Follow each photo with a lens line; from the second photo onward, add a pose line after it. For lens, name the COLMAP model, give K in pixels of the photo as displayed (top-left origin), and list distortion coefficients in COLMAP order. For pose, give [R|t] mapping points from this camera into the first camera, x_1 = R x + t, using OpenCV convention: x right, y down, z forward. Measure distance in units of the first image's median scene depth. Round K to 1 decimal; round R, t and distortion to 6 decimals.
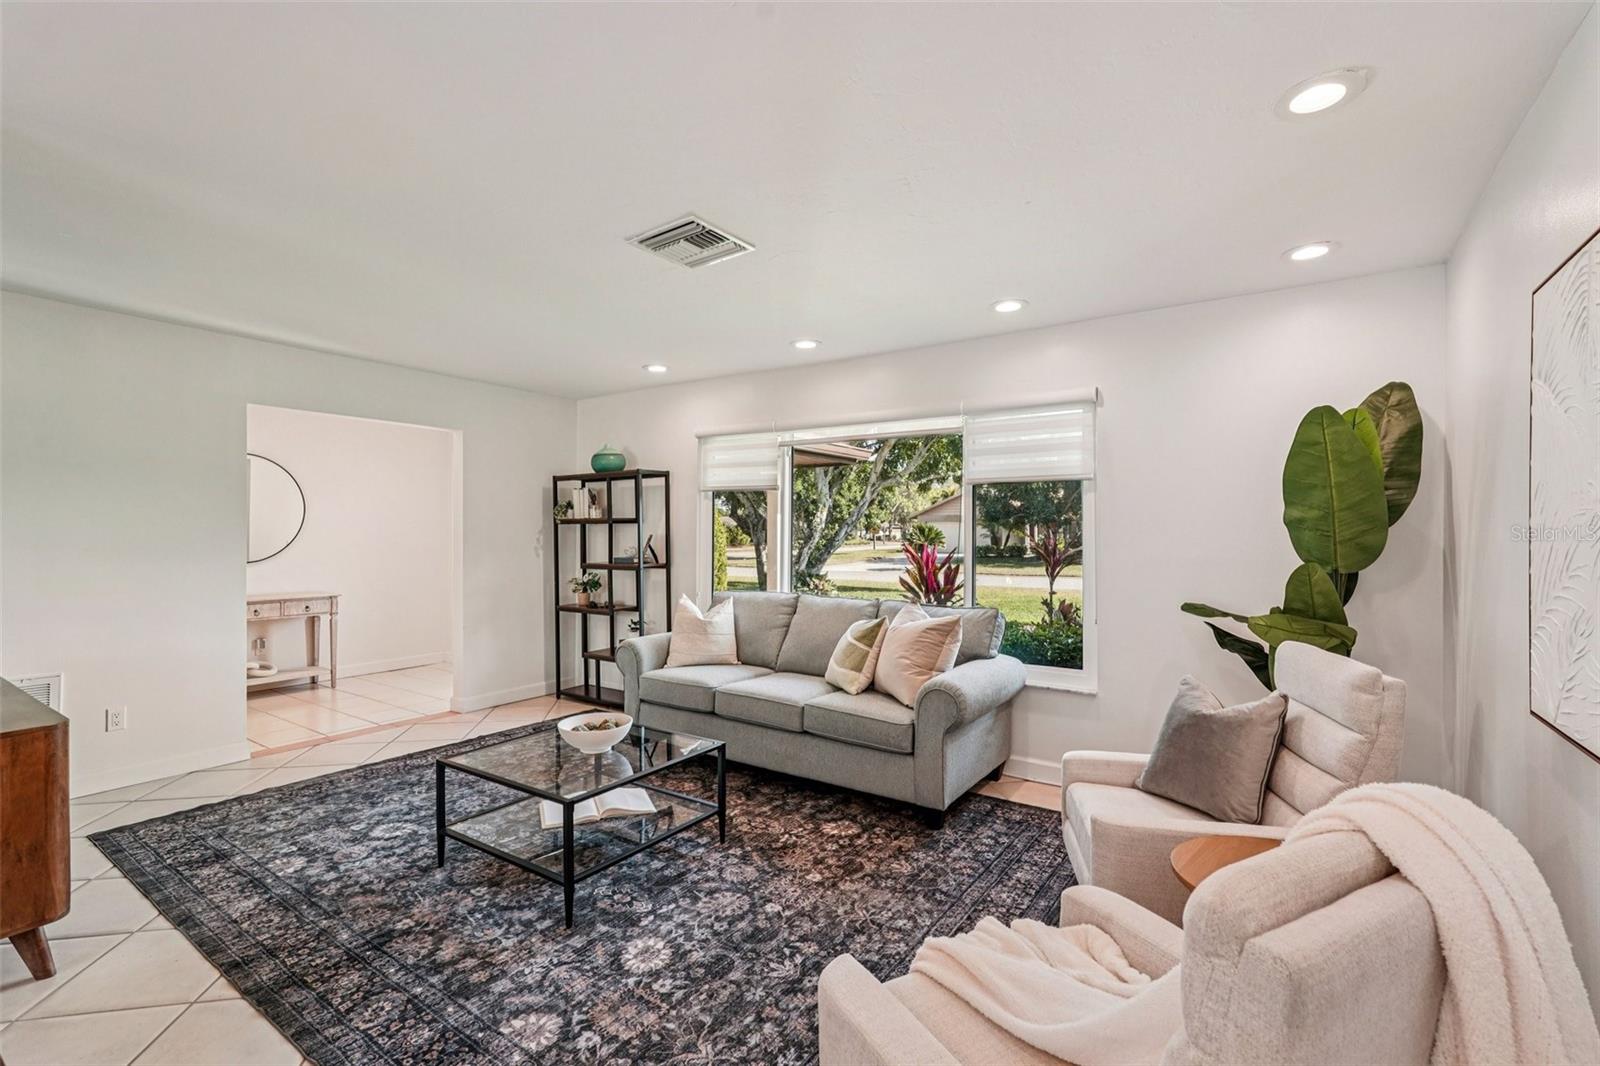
lens RADIAL K [[709.6, 0, 801.1], [0, 709.6, 543.0], [0, 0, 1]] dist [-0.001050, 0.000636]
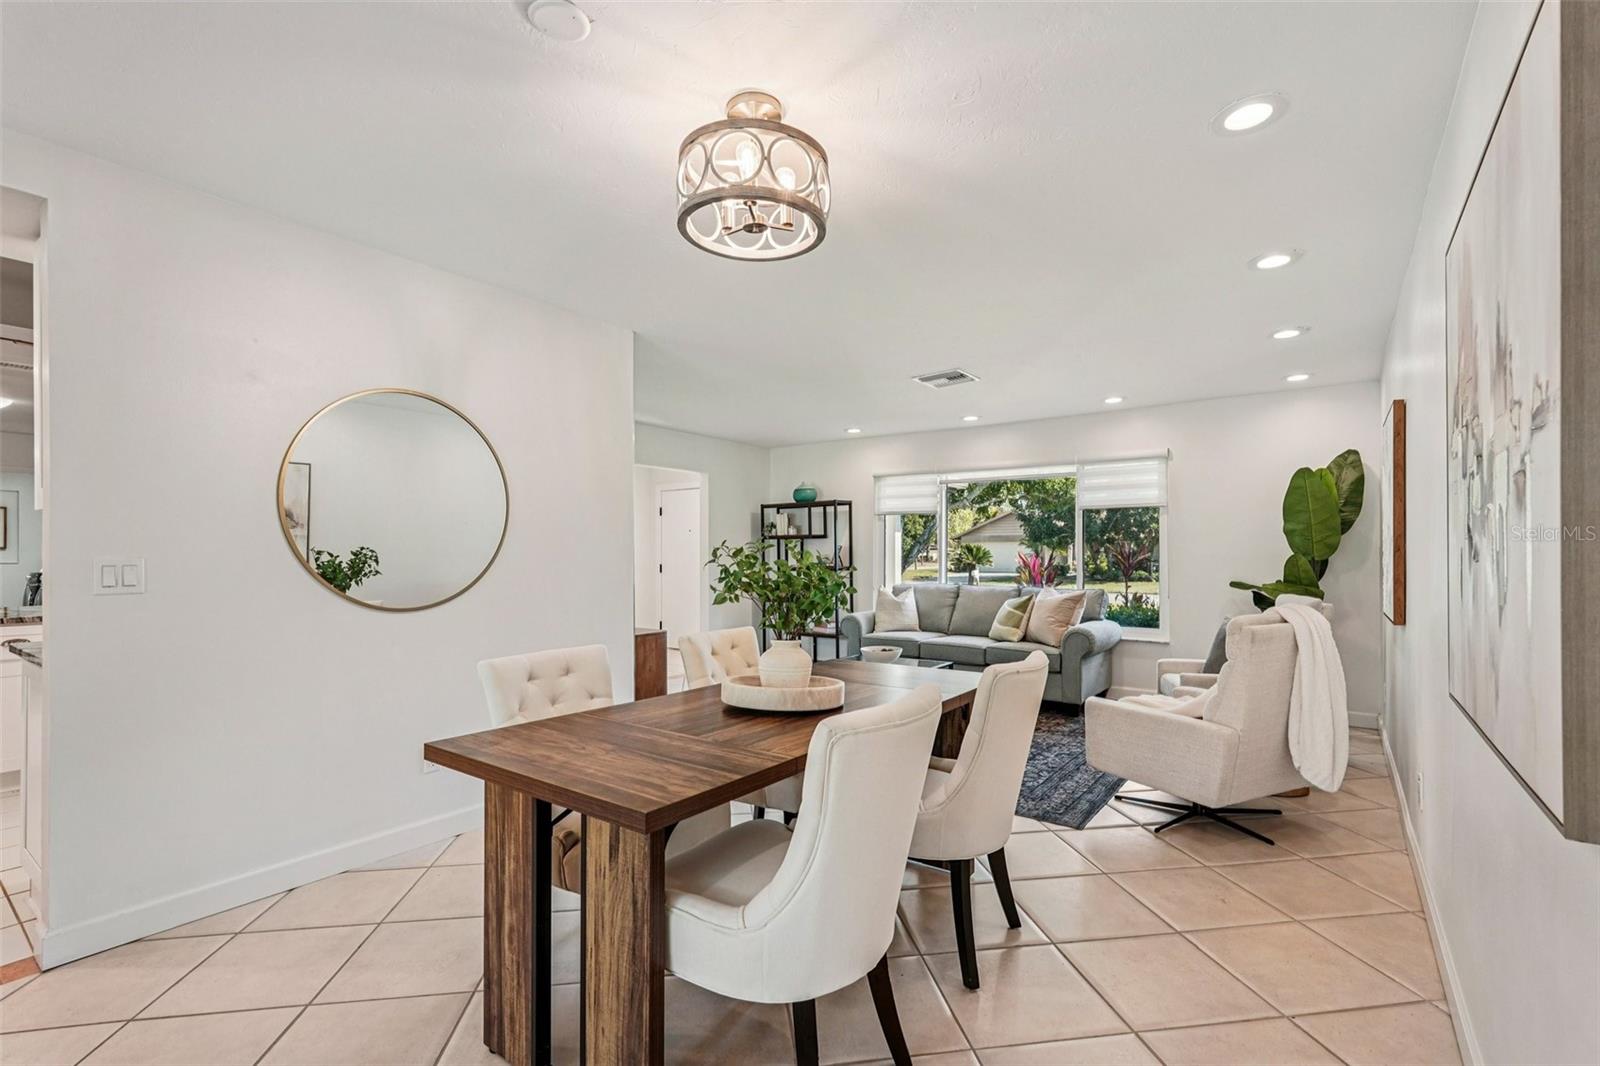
lens RADIAL K [[725.5, 0, 799.9], [0, 725.5, 561.2], [0, 0, 1]] dist [-0.000426, -0.000001]
pose [[0.999404, -0.003520, -0.034344, -0.317403], [0.003299, 0.999973, -0.006504, 0.036221], [0.034366, 0.006387, 0.999389, -0.583864]]
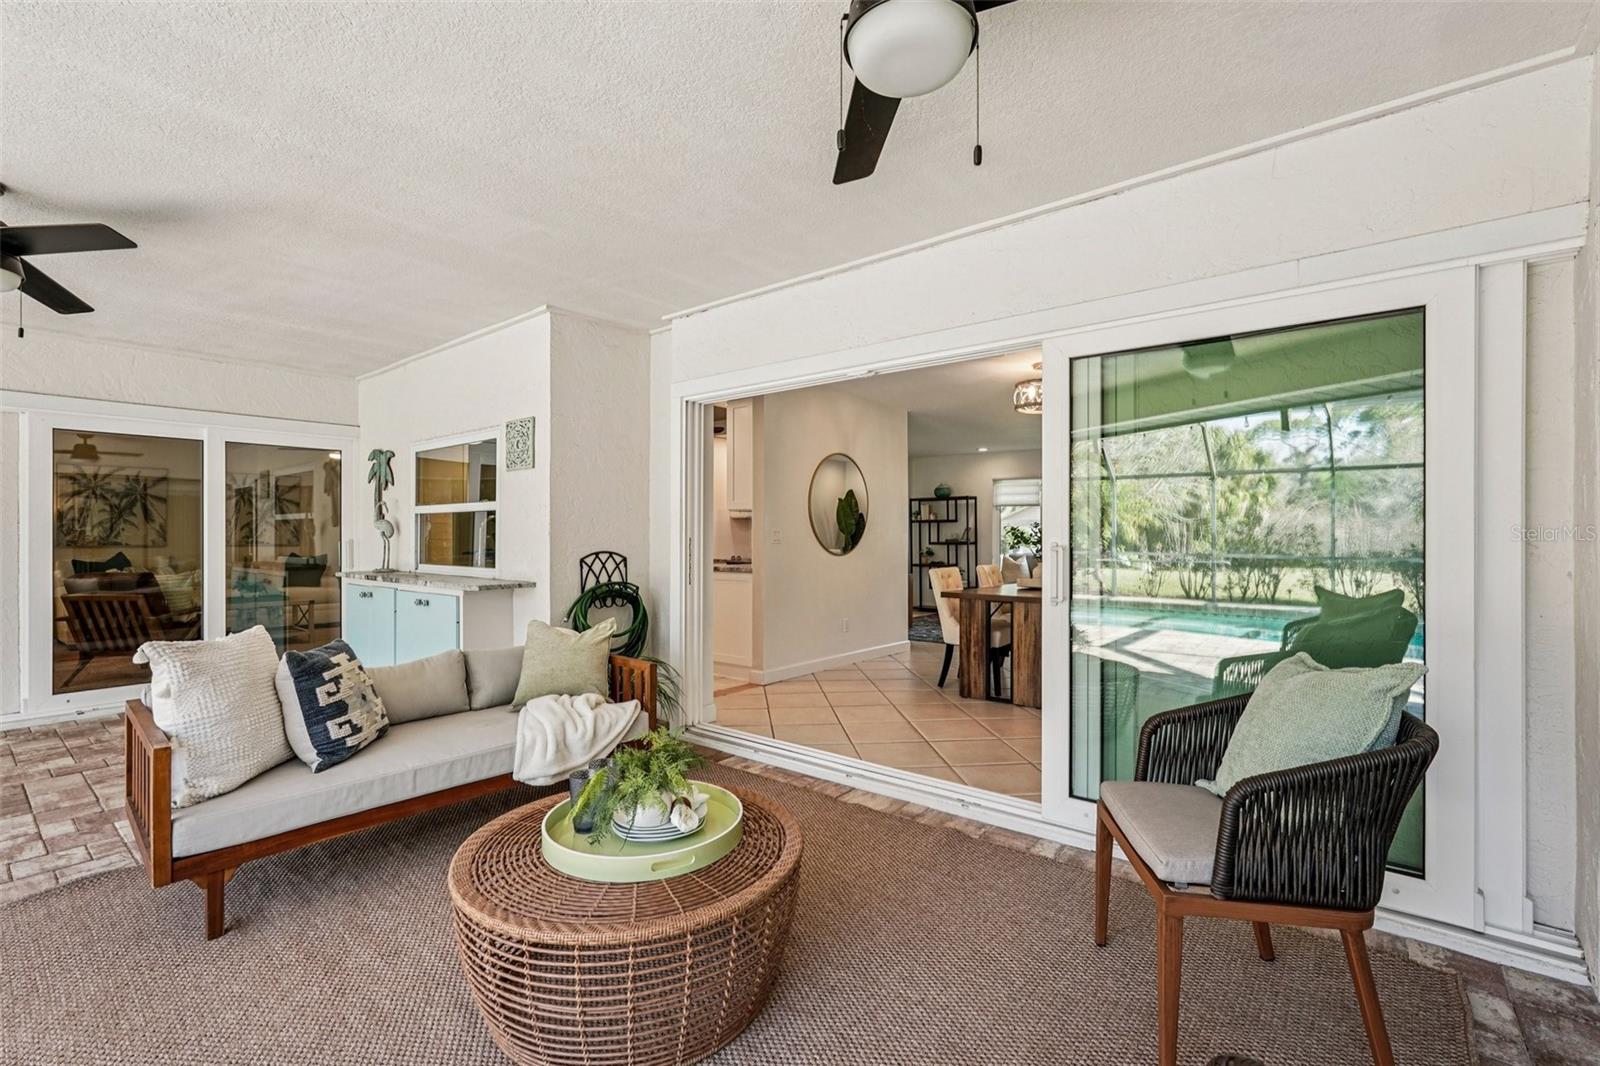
lens RADIAL K [[709.6, 0, 801.1], [0, 709.6, 543.0], [0, 0, 1]] dist [-0.001050, 0.000636]
pose [[0.996976, 0.001201, -0.077699, -0.704214], [-0.001623, 0.999984, -0.005370, 0.059457], [0.077692, 0.005480, 0.996962, -1.428878]]
